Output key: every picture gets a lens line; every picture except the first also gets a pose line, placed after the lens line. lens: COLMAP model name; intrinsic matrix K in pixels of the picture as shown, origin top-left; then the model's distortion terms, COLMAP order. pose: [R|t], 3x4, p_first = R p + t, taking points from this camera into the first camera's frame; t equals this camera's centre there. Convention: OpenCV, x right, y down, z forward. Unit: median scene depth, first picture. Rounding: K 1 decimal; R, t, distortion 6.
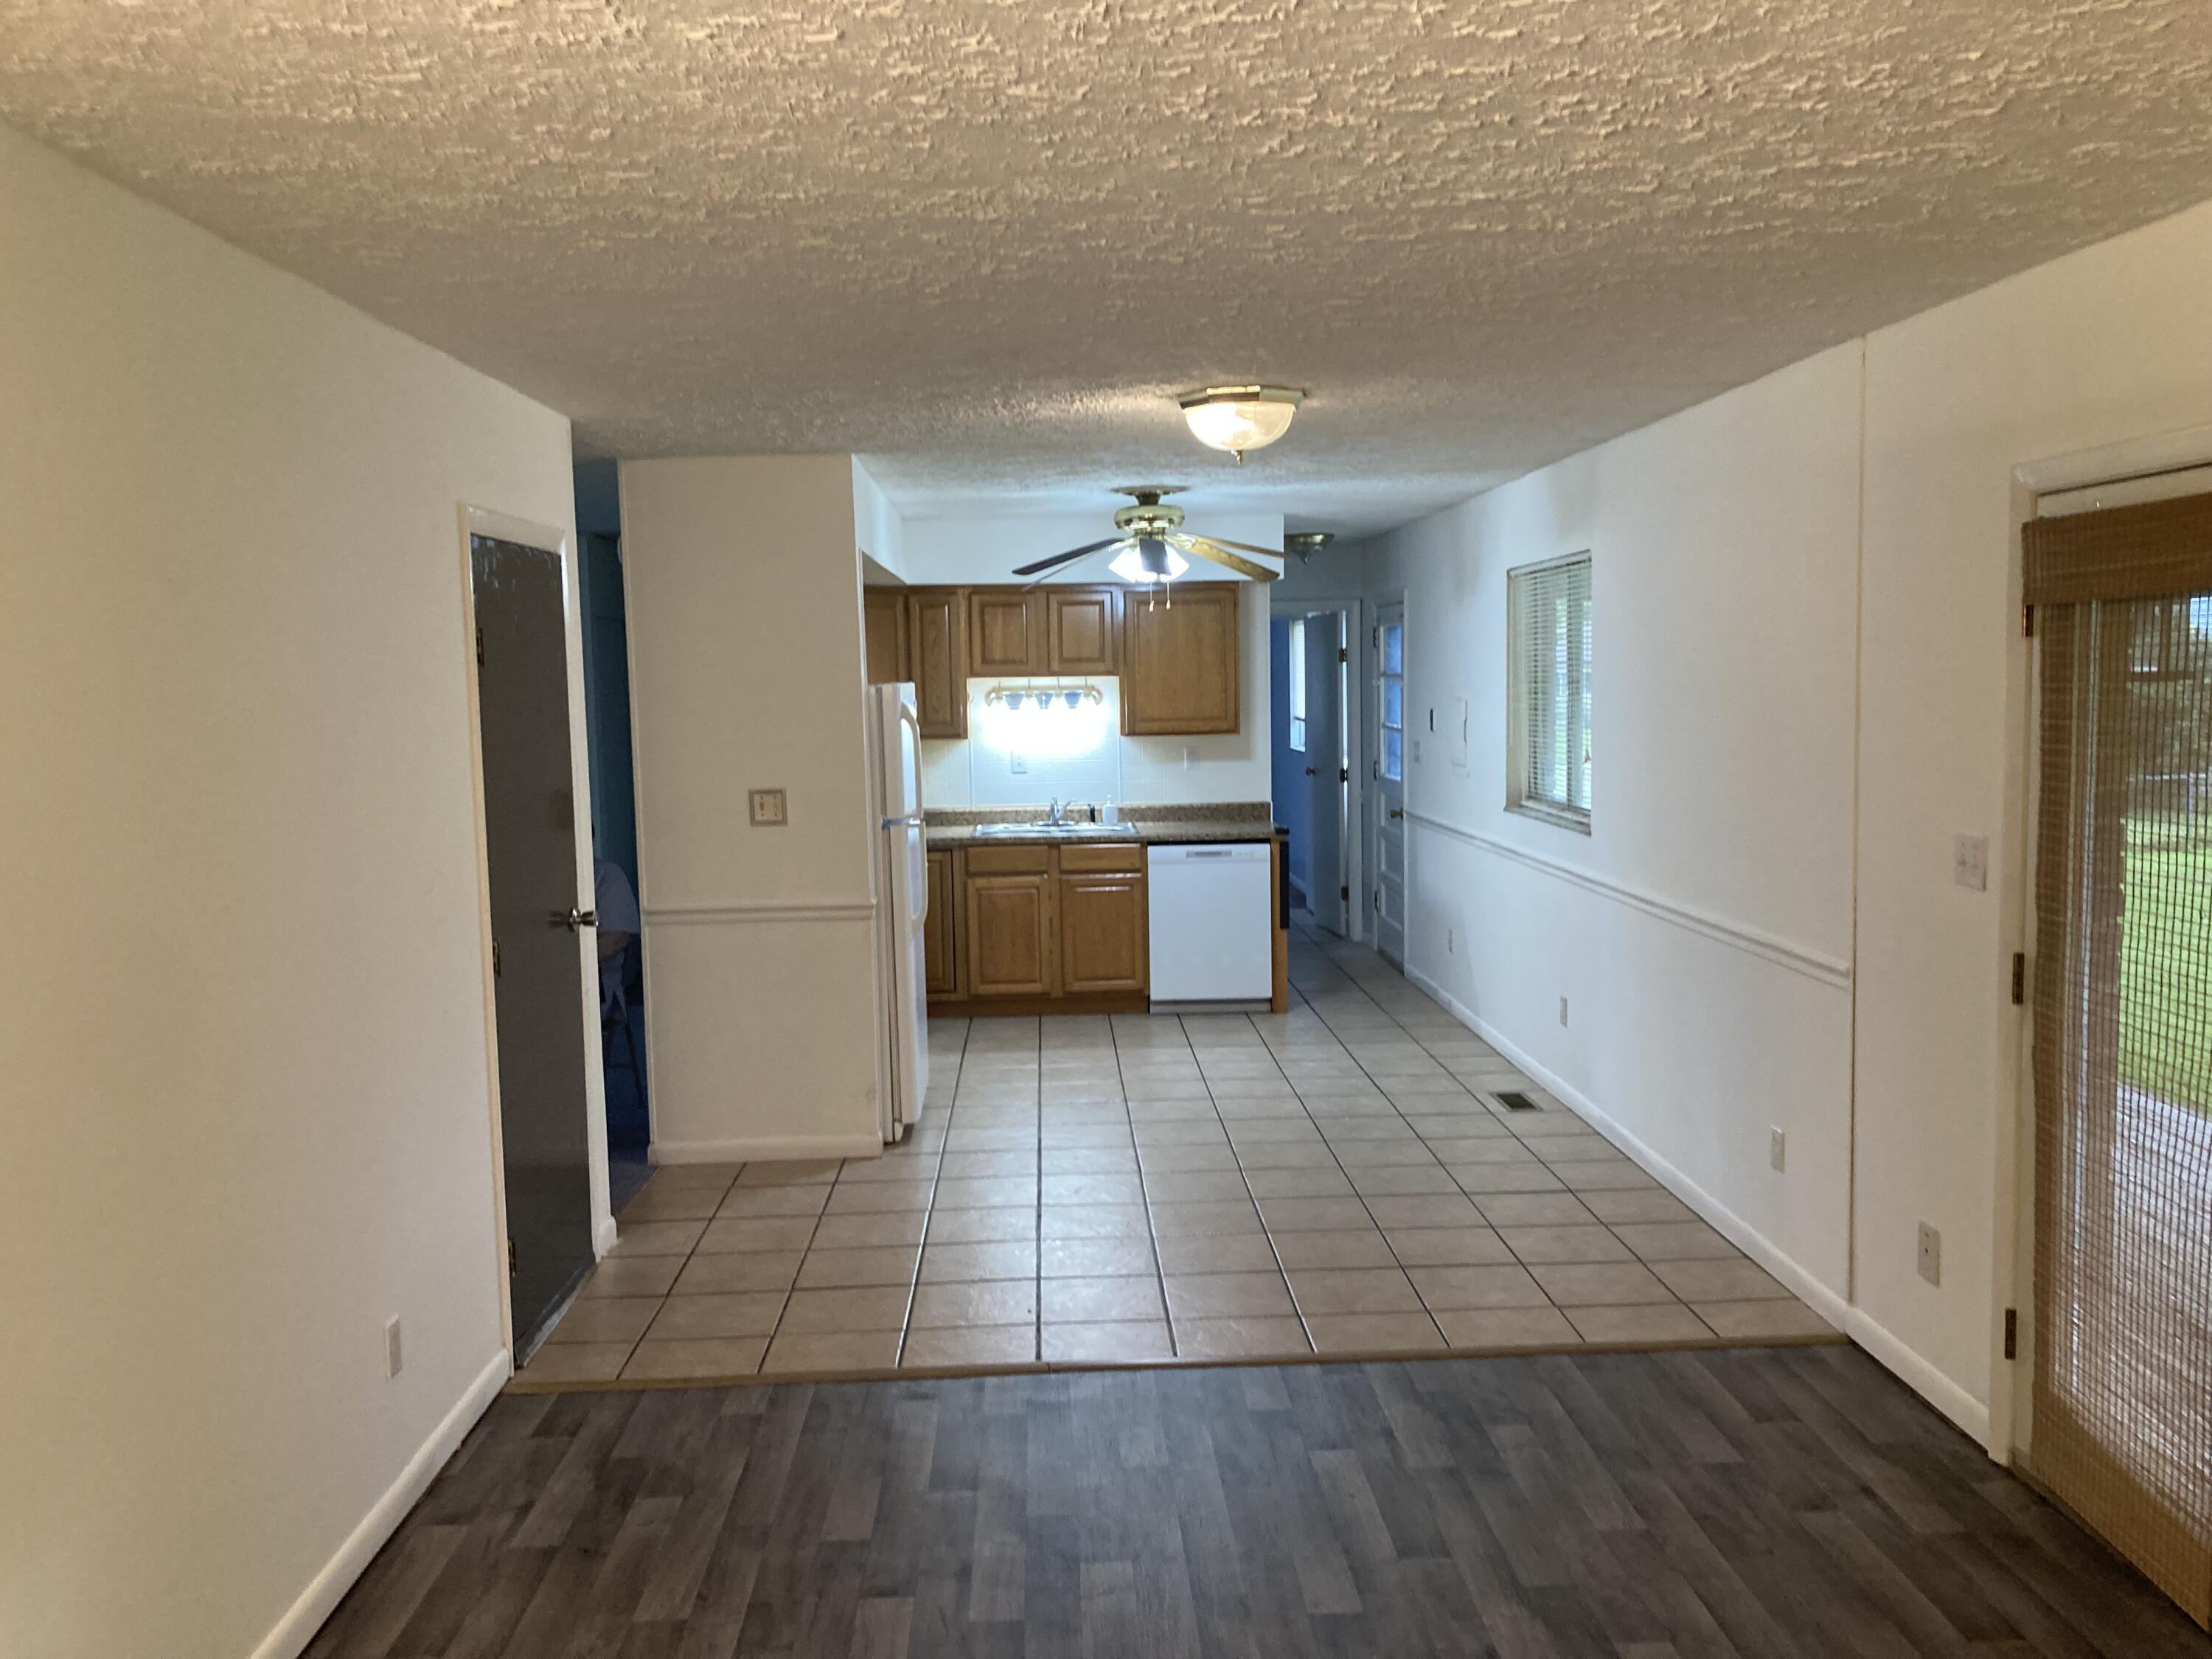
lens RADIAL K [[1783.0, 0, 1106.0], [0, 1783.0, 829.5], [0, 0, 1]] dist [-0.026330, -0.054633]
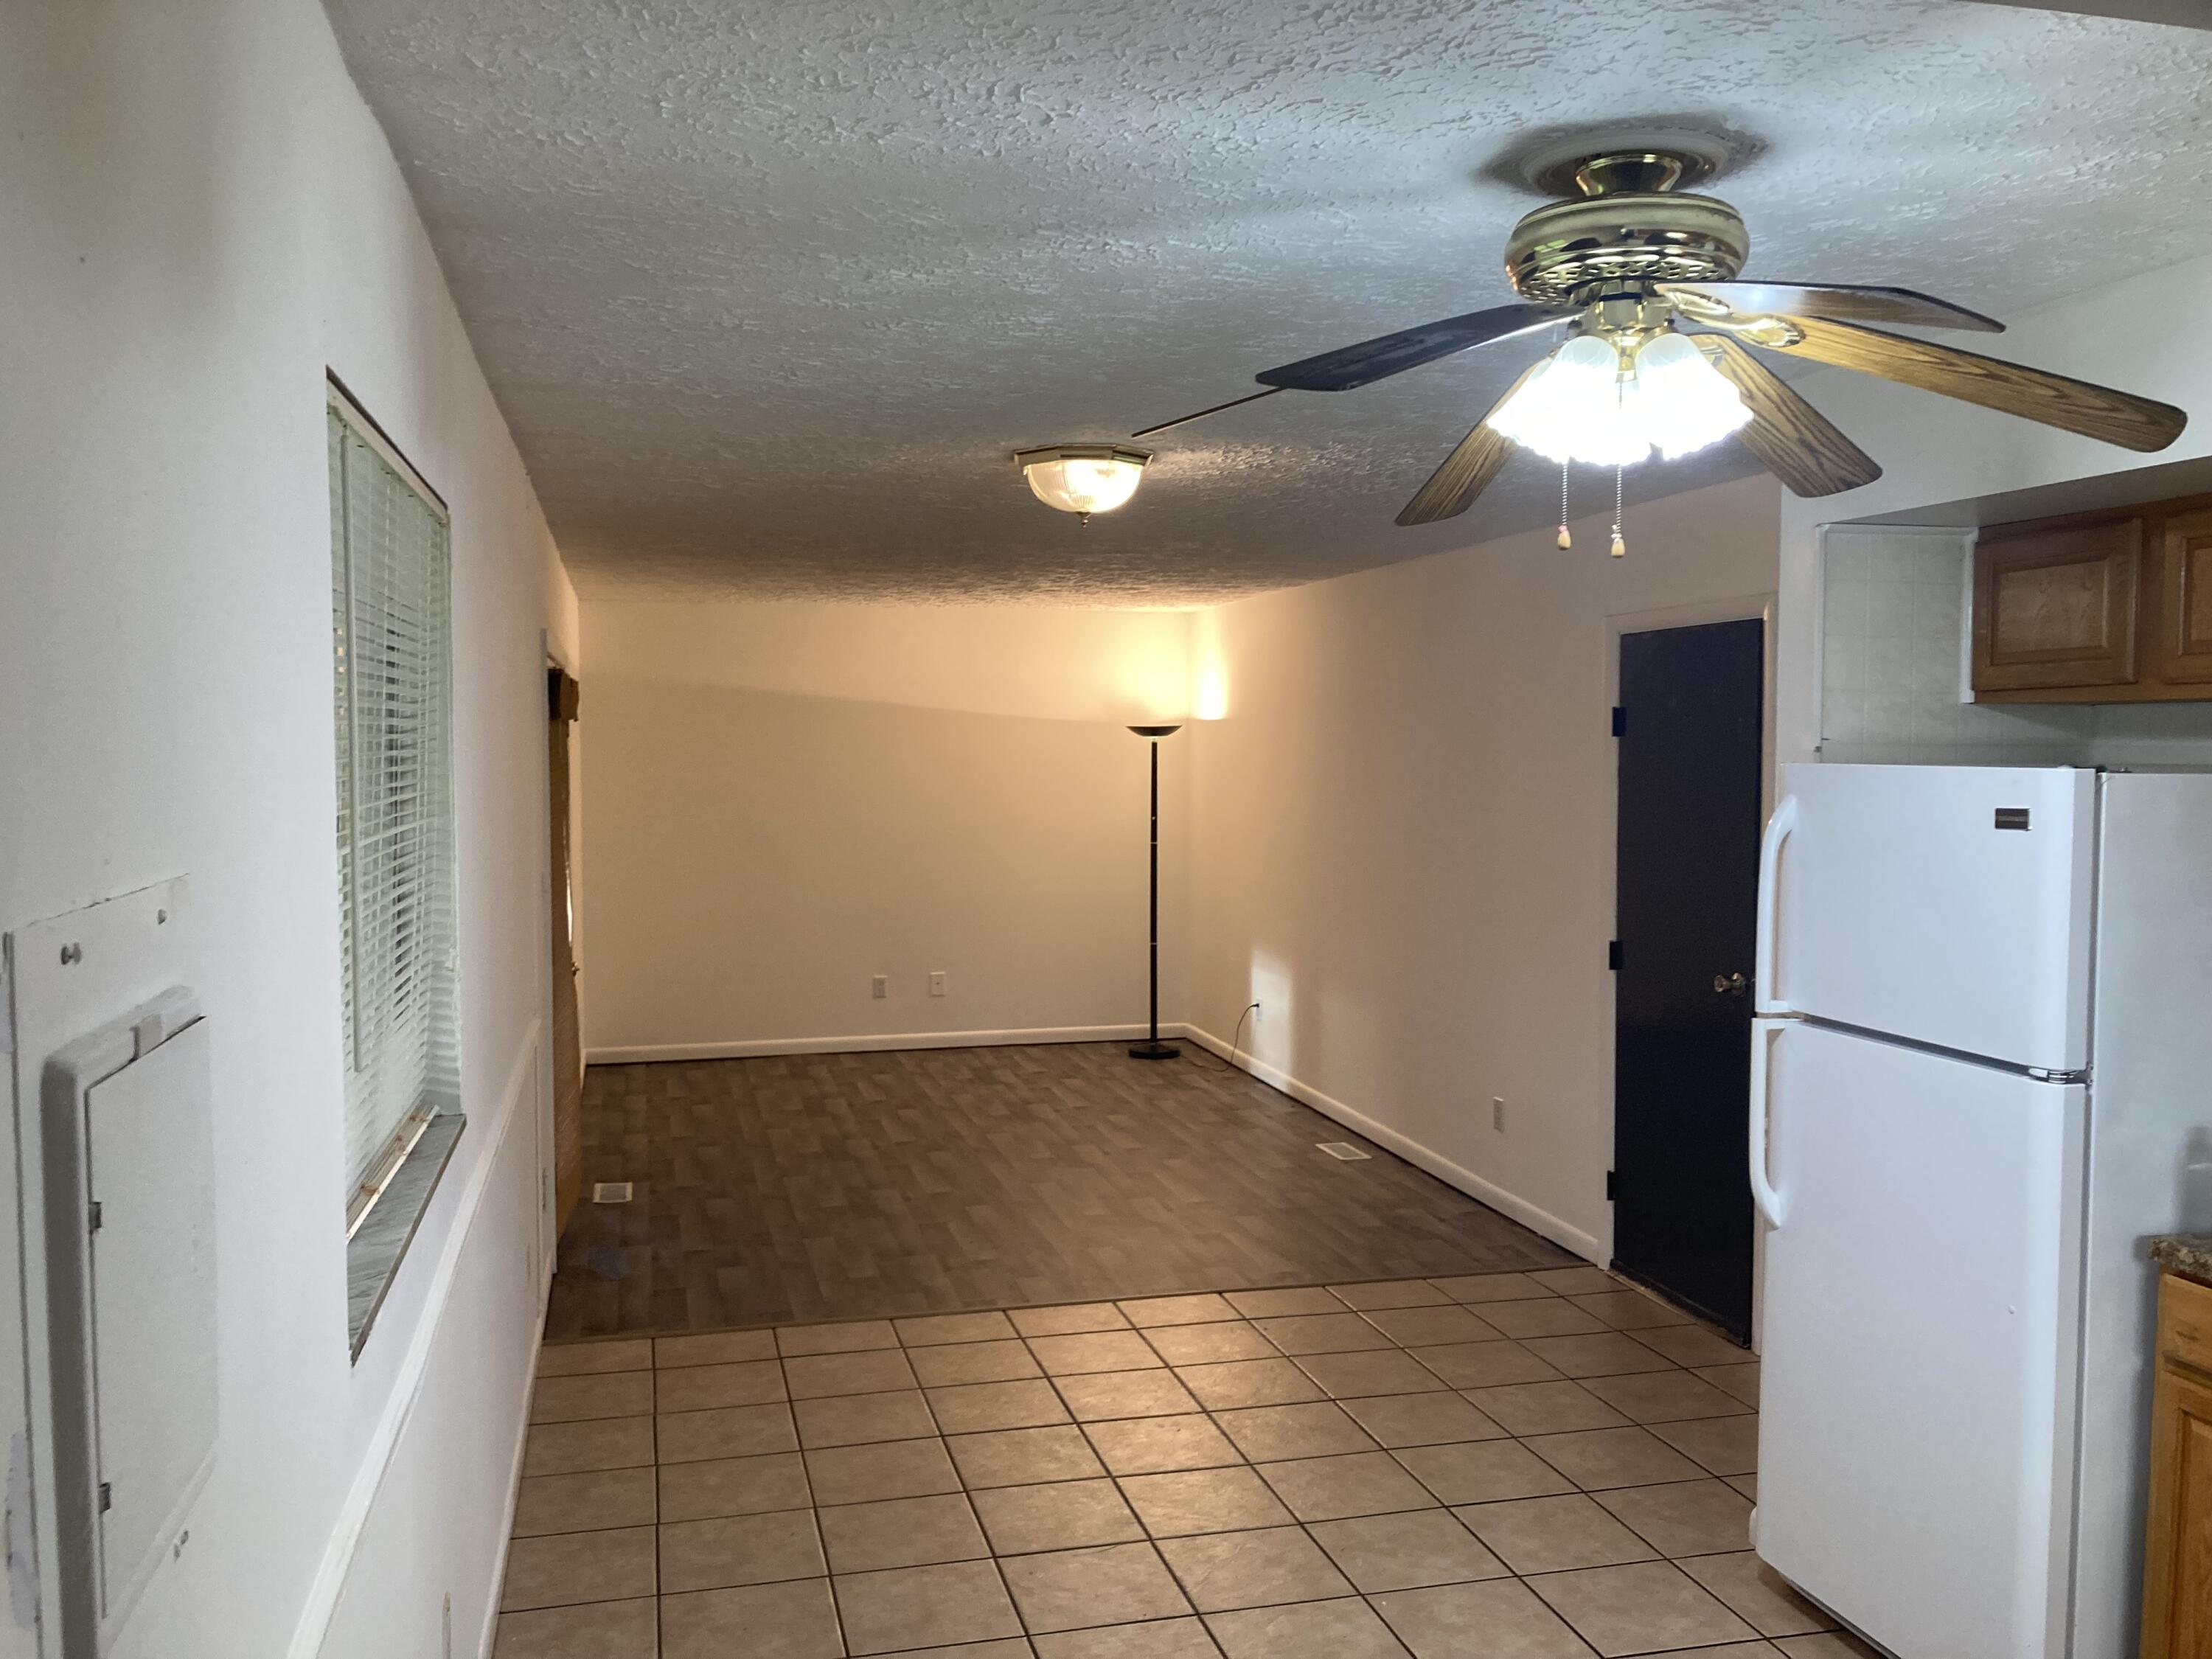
lens RADIAL K [[1783.0, 0, 1106.0], [0, 1783.0, 829.5], [0, 0, 1]] dist [-0.026330, -0.054633]
pose [[-0.975643, 0.030527, -0.217232, 0.347491], [0.000887, 0.990810, 0.135255, -0.223598], [0.219364, 0.131768, -0.966704, 2.458117]]
